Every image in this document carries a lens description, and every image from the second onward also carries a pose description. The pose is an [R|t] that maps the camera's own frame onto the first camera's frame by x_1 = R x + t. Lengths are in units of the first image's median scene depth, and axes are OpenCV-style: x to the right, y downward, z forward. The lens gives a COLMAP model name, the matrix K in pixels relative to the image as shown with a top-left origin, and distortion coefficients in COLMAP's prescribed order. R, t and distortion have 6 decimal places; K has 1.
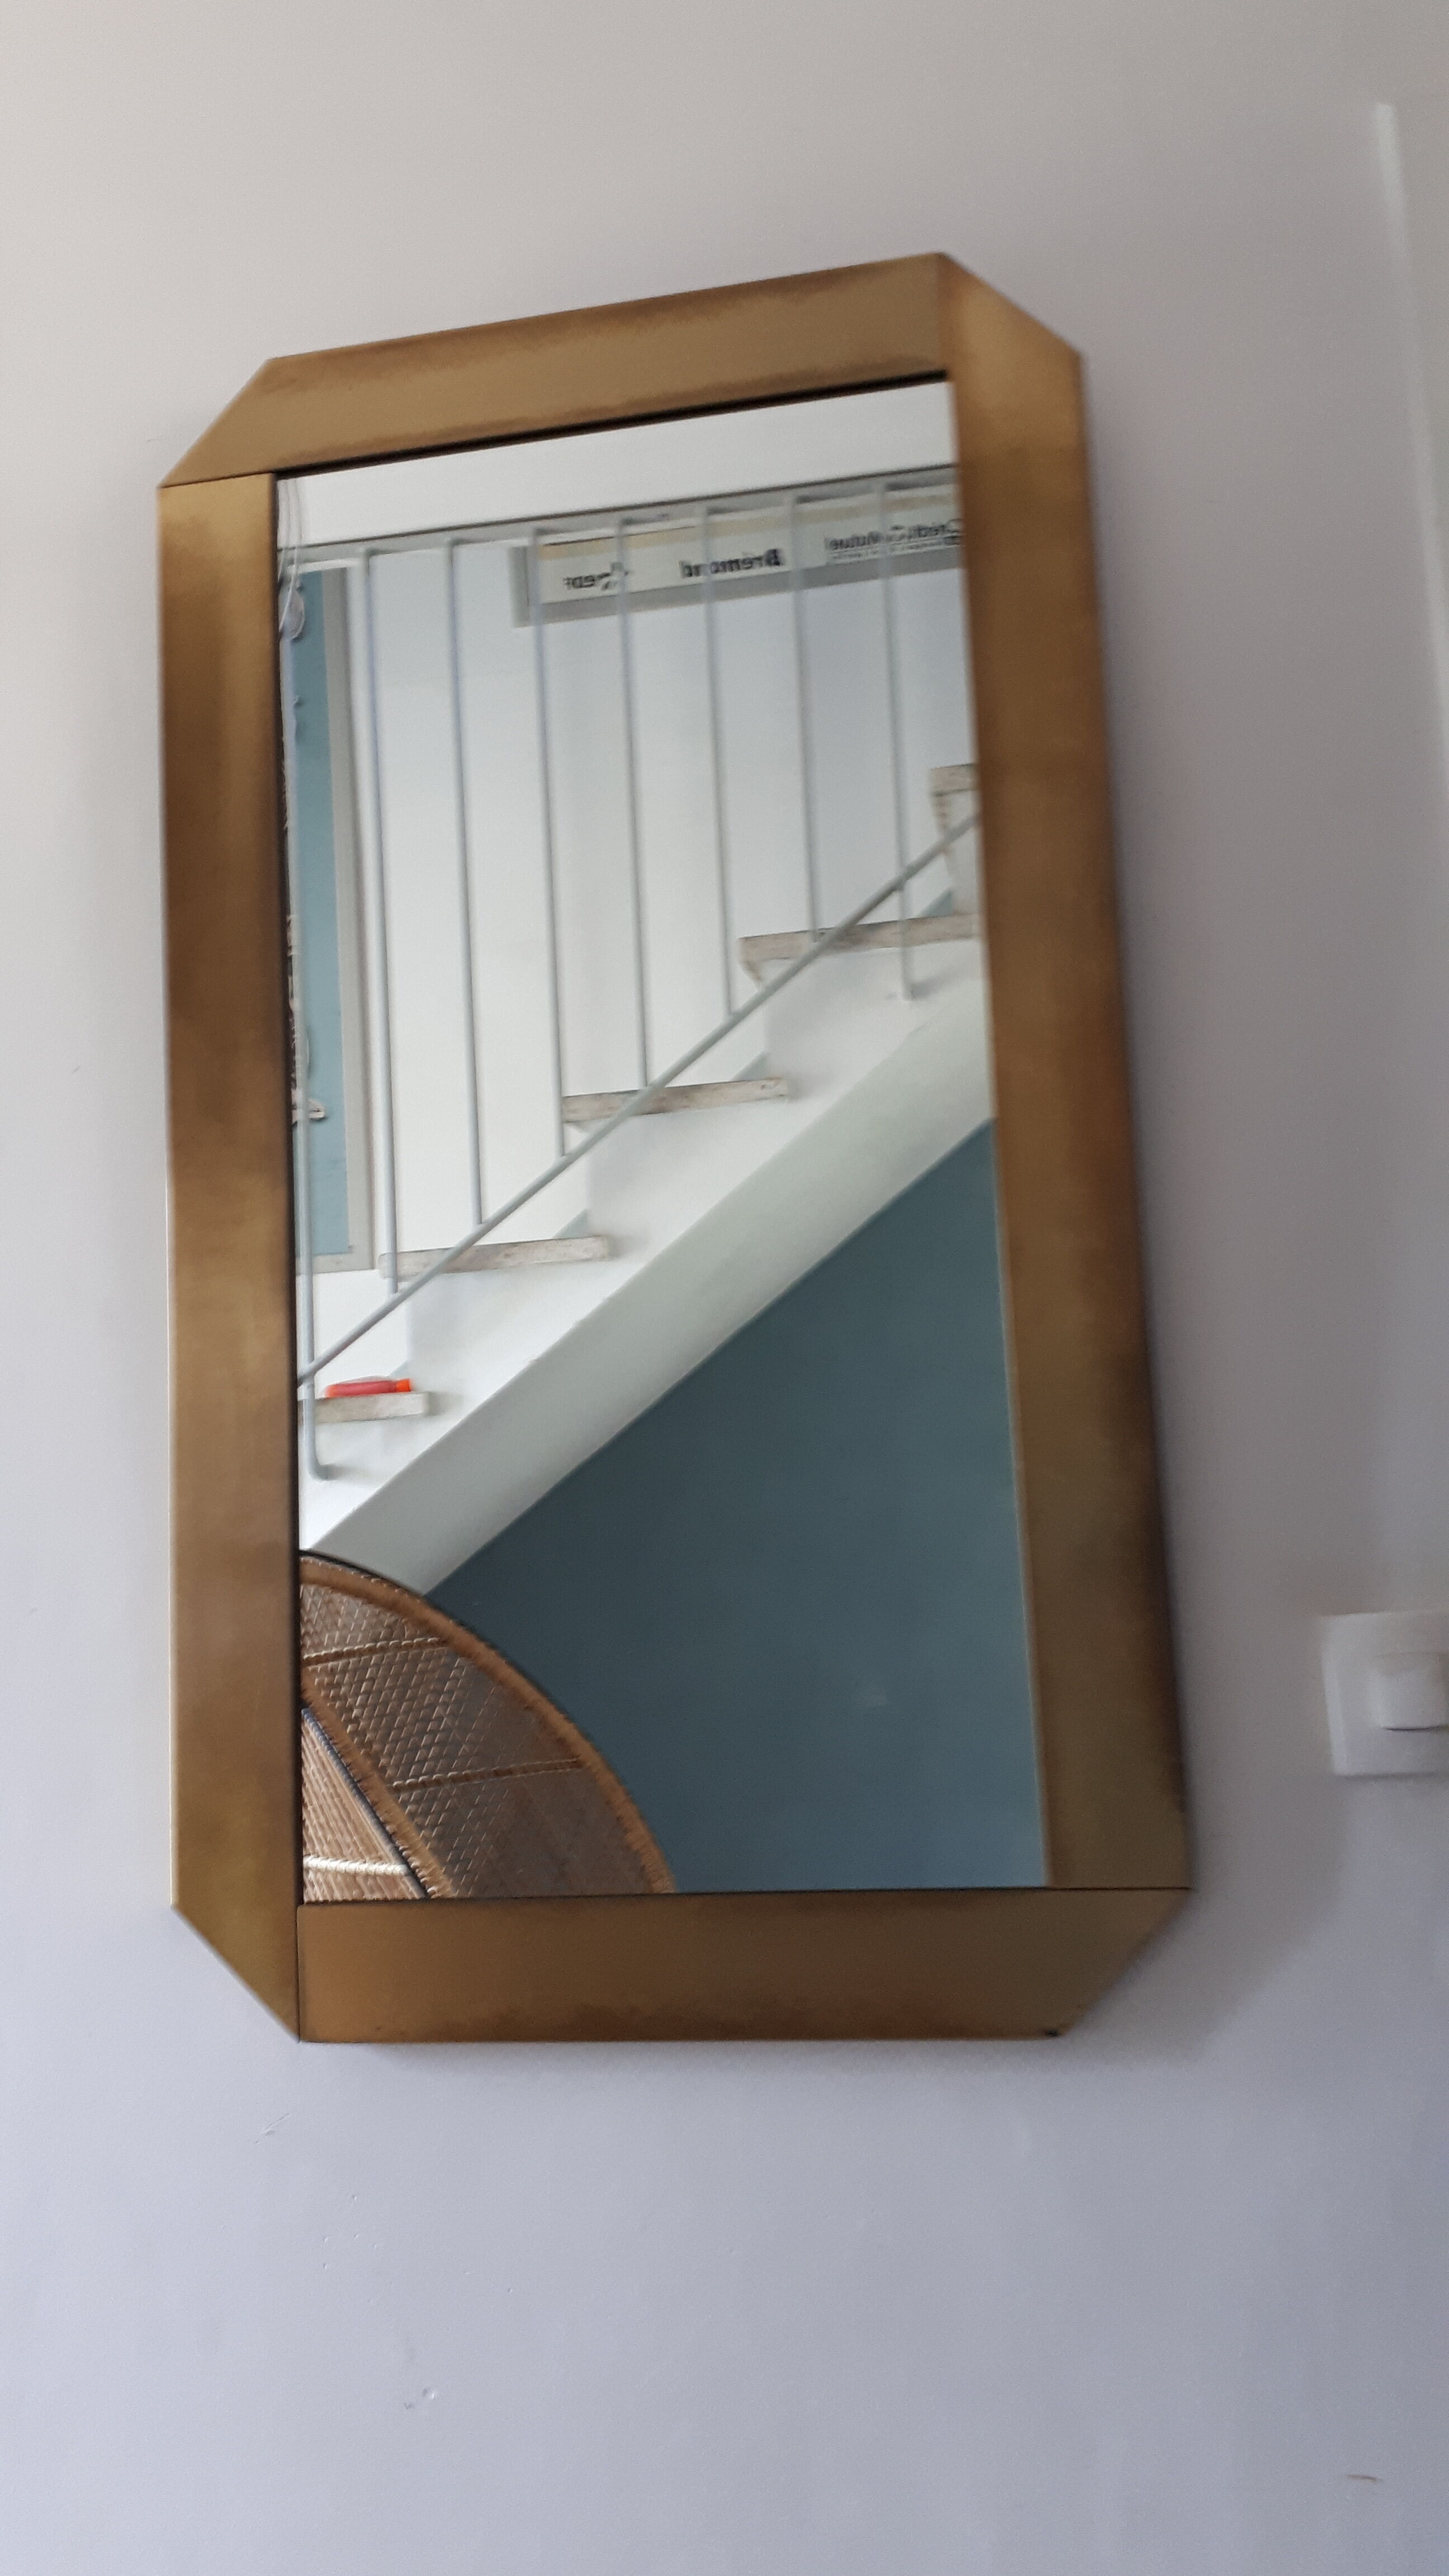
lens RADIAL K [[2041.1, 0, 739.6], [0, 2041.1, 1320.2], [0, 0, 1]] dist [0.108453, -0.197387]
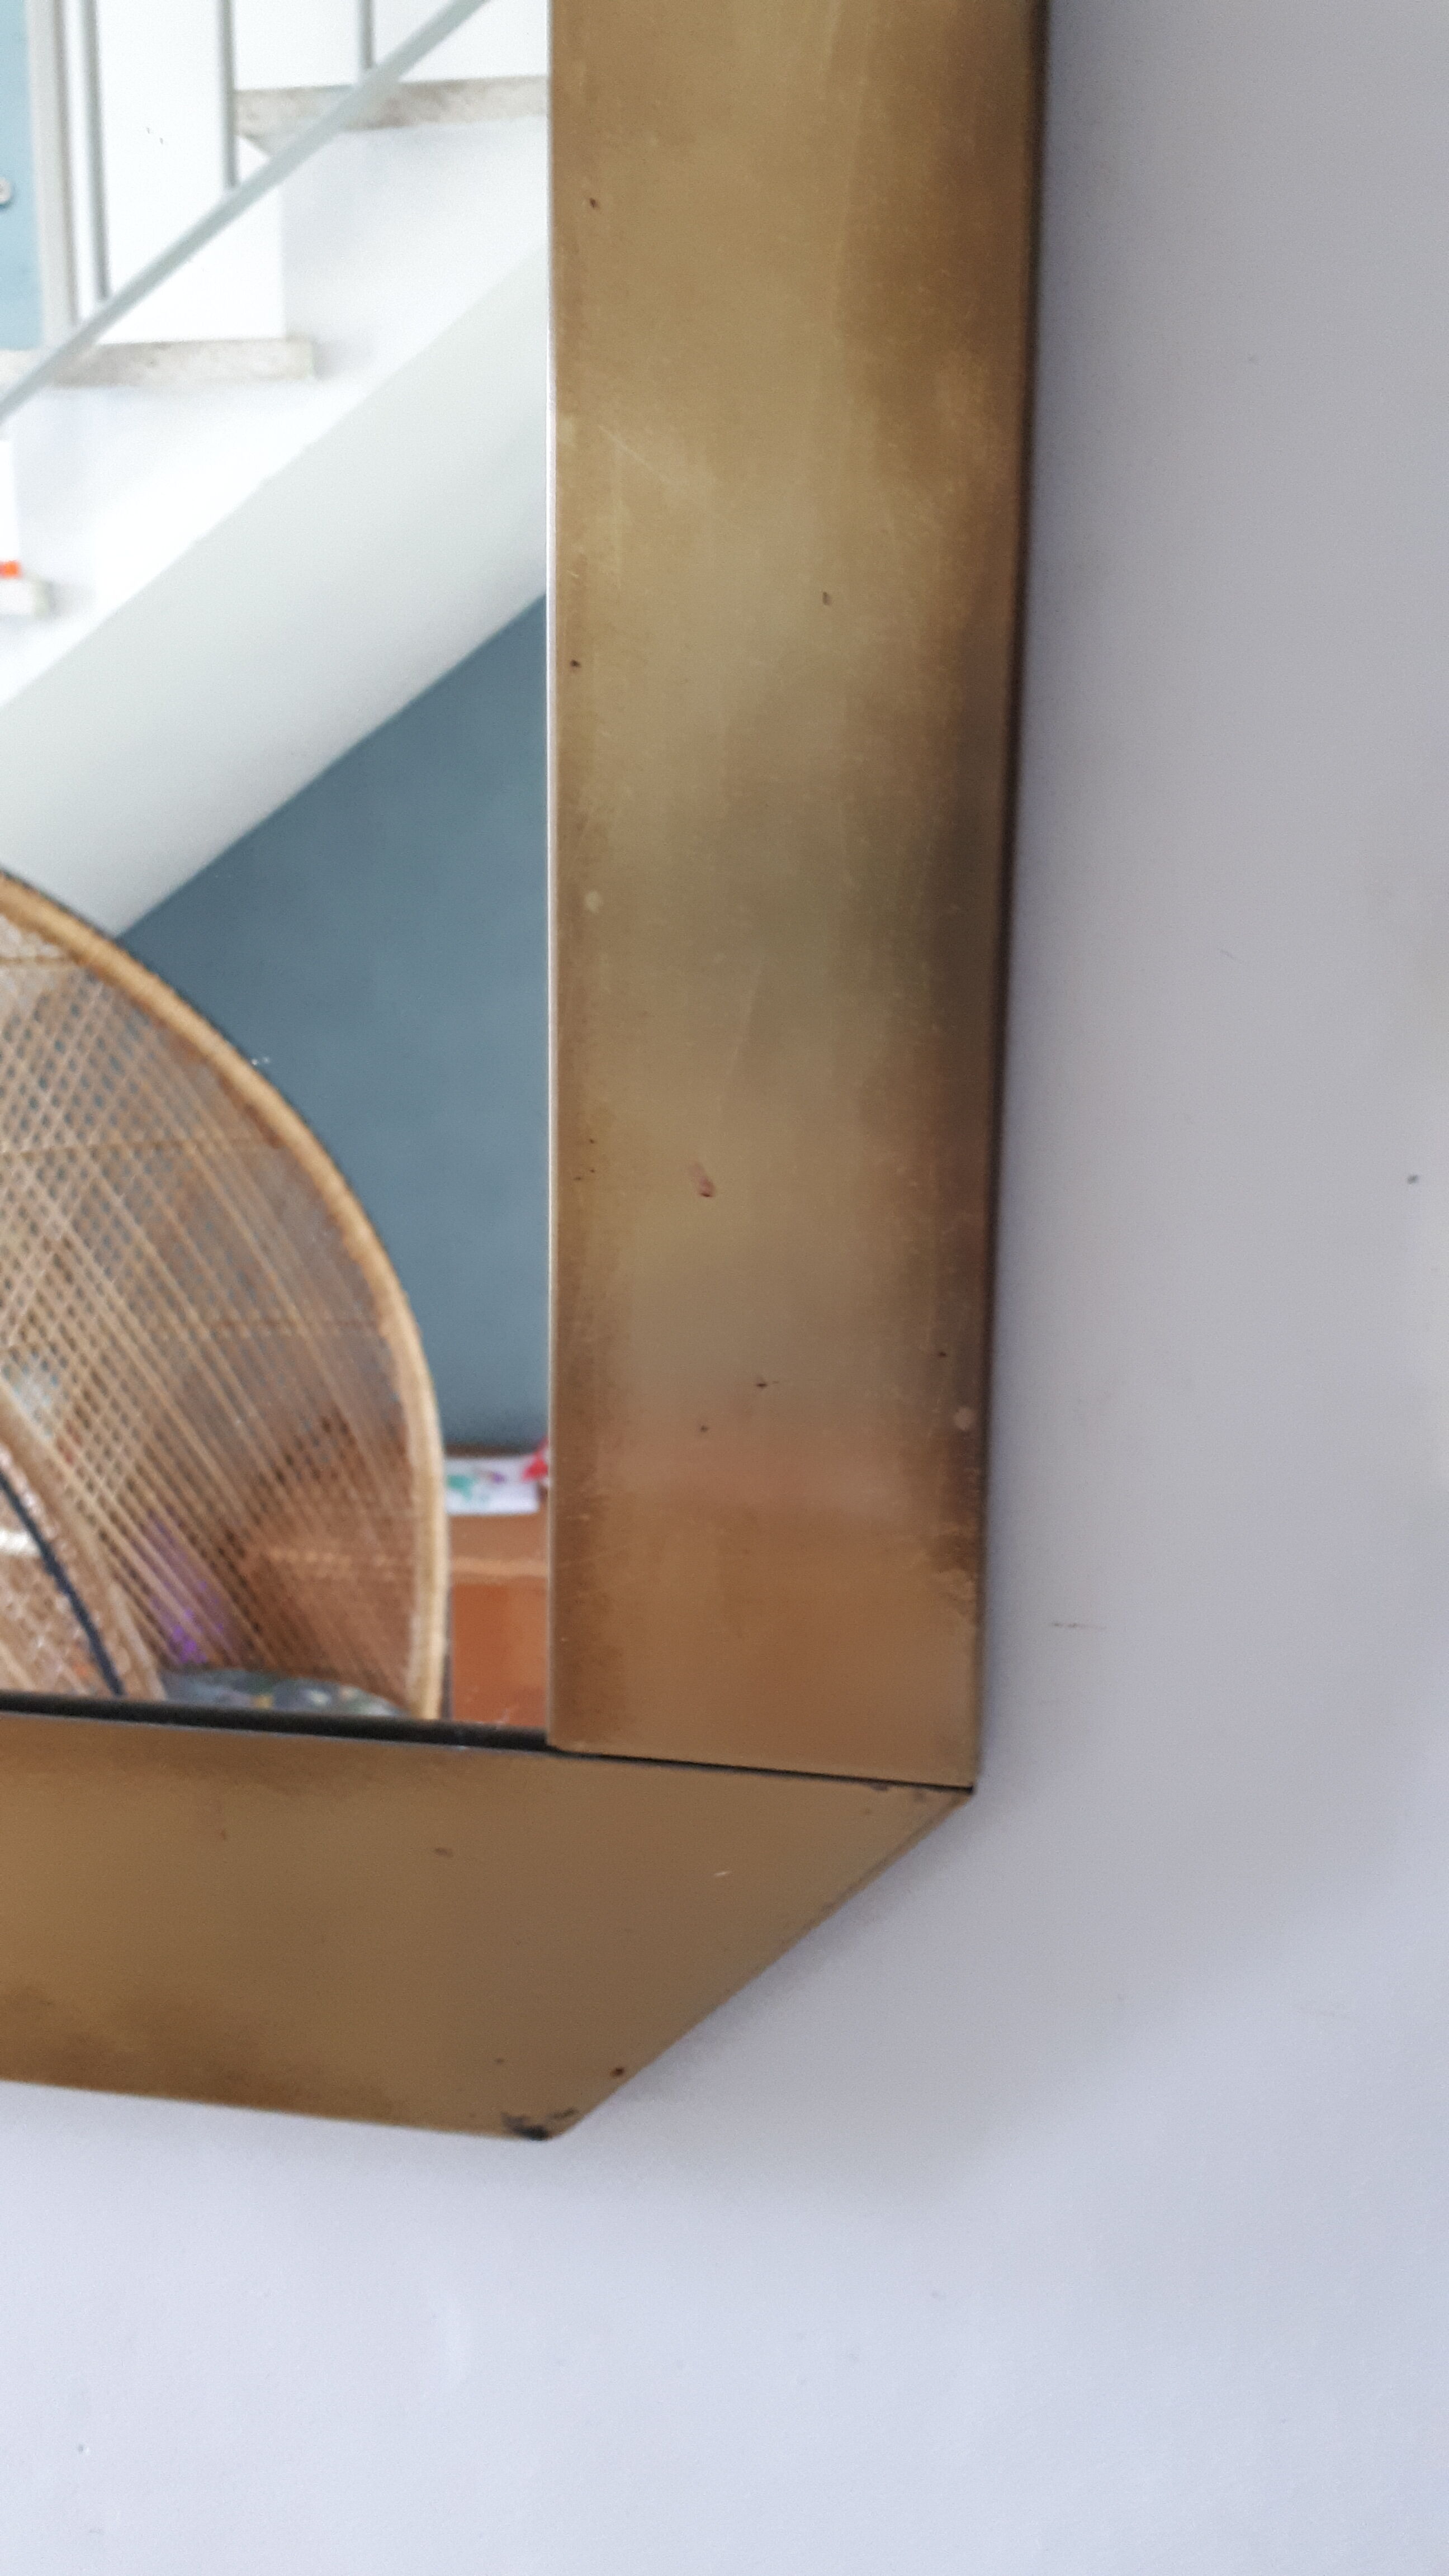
lens RADIAL K [[2041.1, 0, 739.6], [0, 2041.1, 1320.2], [0, 0, 1]] dist [0.108453, -0.197387]
pose [[0.997608, 0.060941, 0.032616, 0.068871], [-0.068029, 0.949179, 0.307296, 0.042558], [-0.012231, -0.308779, 0.951055, 0.292305]]
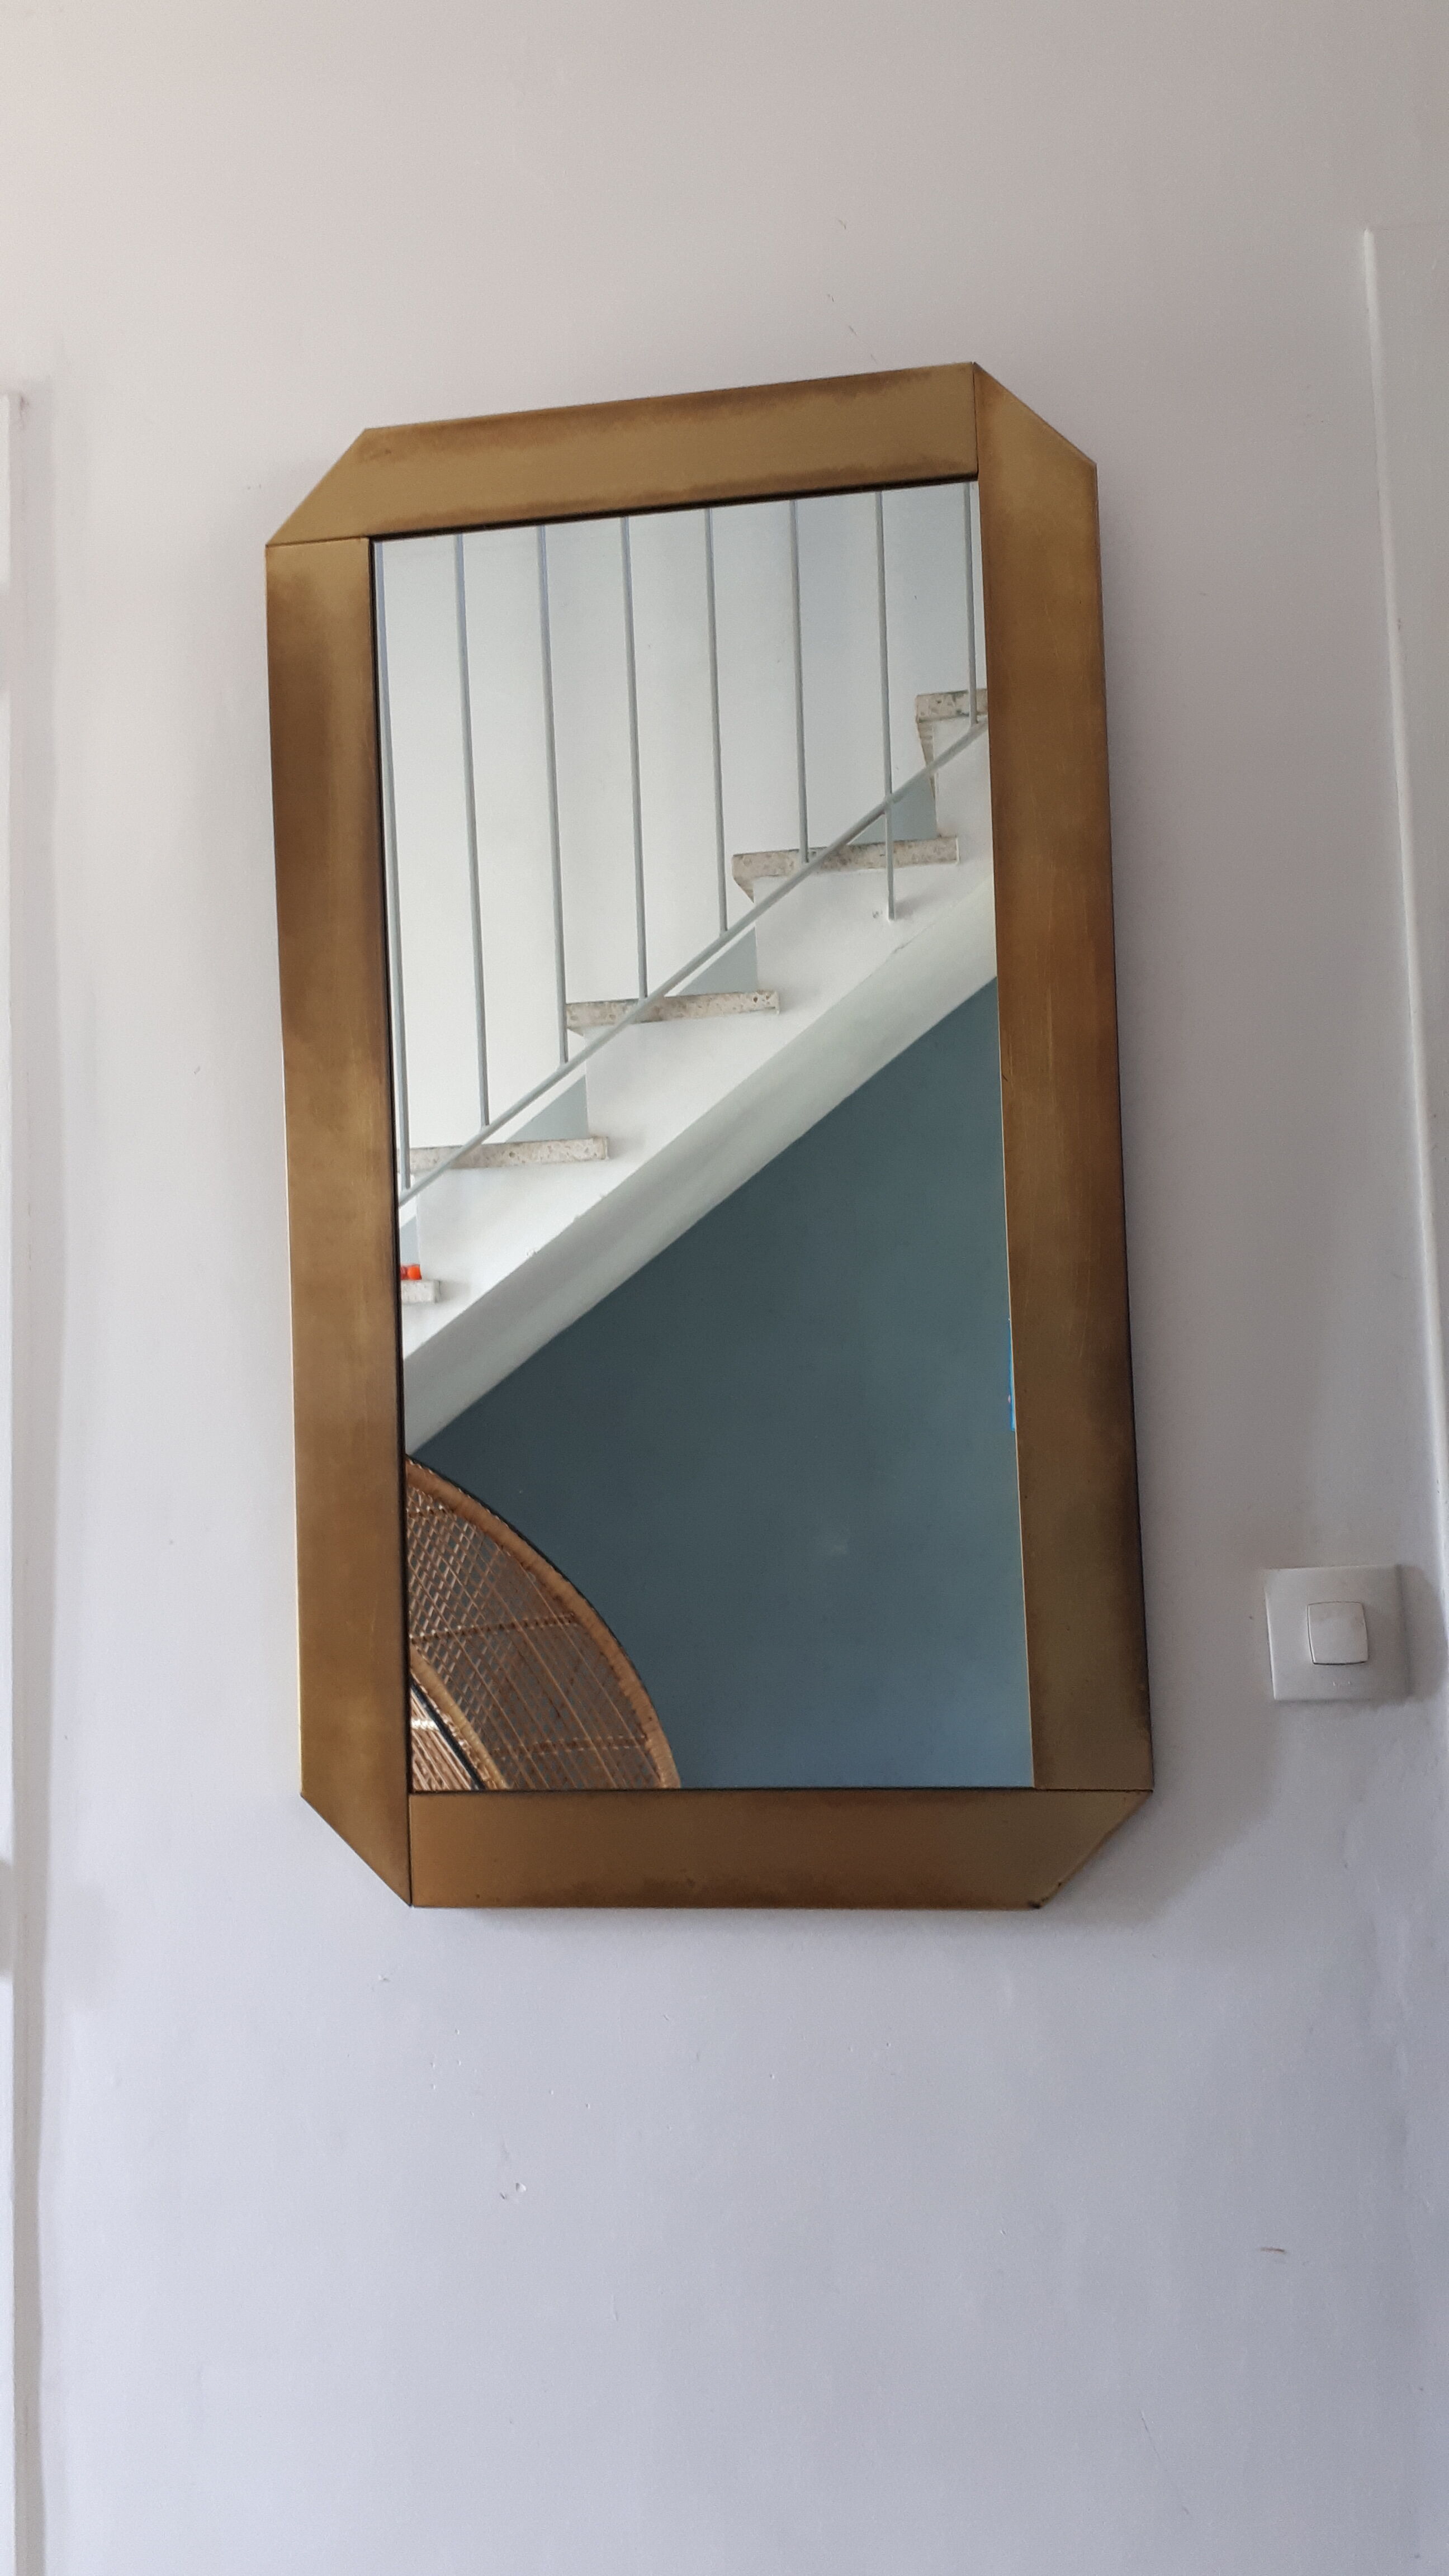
lens RADIAL K [[2041.1, 0, 739.6], [0, 2041.1, 1320.2], [0, 0, 1]] dist [0.108453, -0.197387]
pose [[0.999416, 0.011187, 0.032301, -0.028518], [-0.014194, 0.995434, 0.094395, -0.048083], [-0.031097, -0.094799, 0.995011, -0.076552]]
